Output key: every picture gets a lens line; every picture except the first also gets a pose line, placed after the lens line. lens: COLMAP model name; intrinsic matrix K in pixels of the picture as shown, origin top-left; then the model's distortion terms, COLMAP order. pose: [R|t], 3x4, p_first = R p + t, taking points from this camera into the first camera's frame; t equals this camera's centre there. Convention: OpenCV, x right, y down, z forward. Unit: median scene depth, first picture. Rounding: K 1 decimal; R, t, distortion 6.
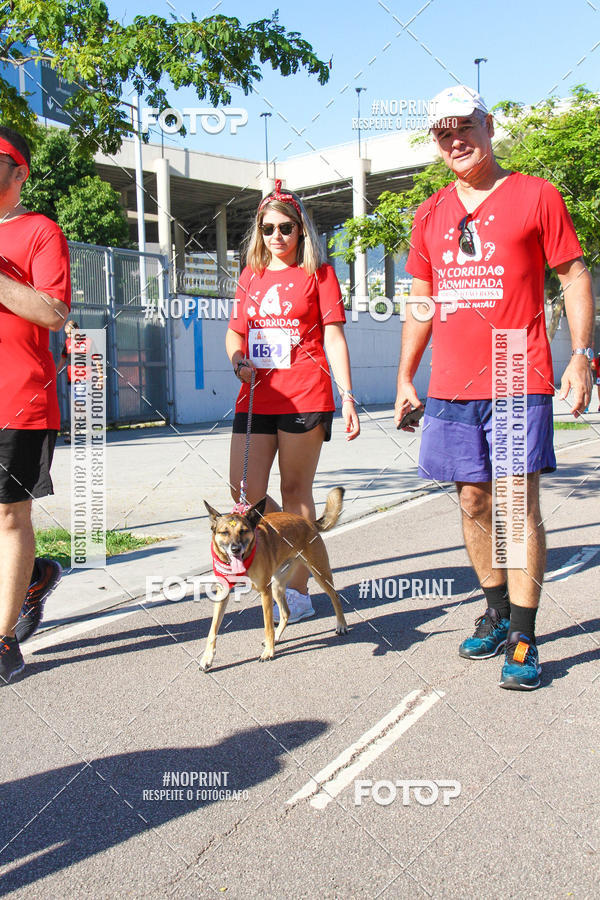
lens RADIAL K [[1374.1, 0, 297.8], [0, 1374.1, 445.9], [0, 0, 1]] dist [0.054549, 1.227531]
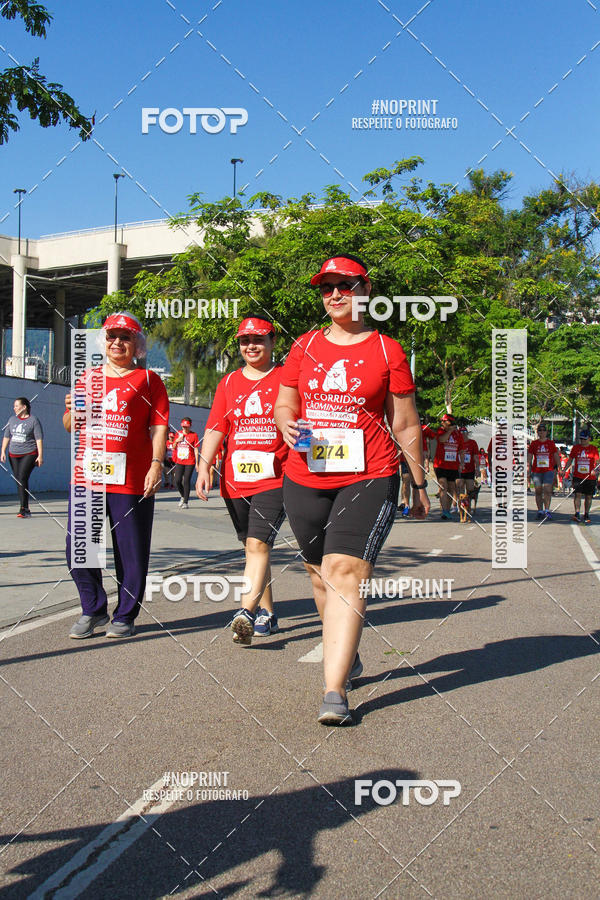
lens RADIAL K [[1276.6, 0, 300.0], [0, 1276.6, 450.0], [0, 0, 1]] dist [0.003356, 1.069297]
pose [[0.978297, 0.047848, 0.201608, -0.005549], [-0.029096, 0.995055, -0.094973, 0.033118], [-0.205155, 0.087046, 0.974851, 0.117769]]
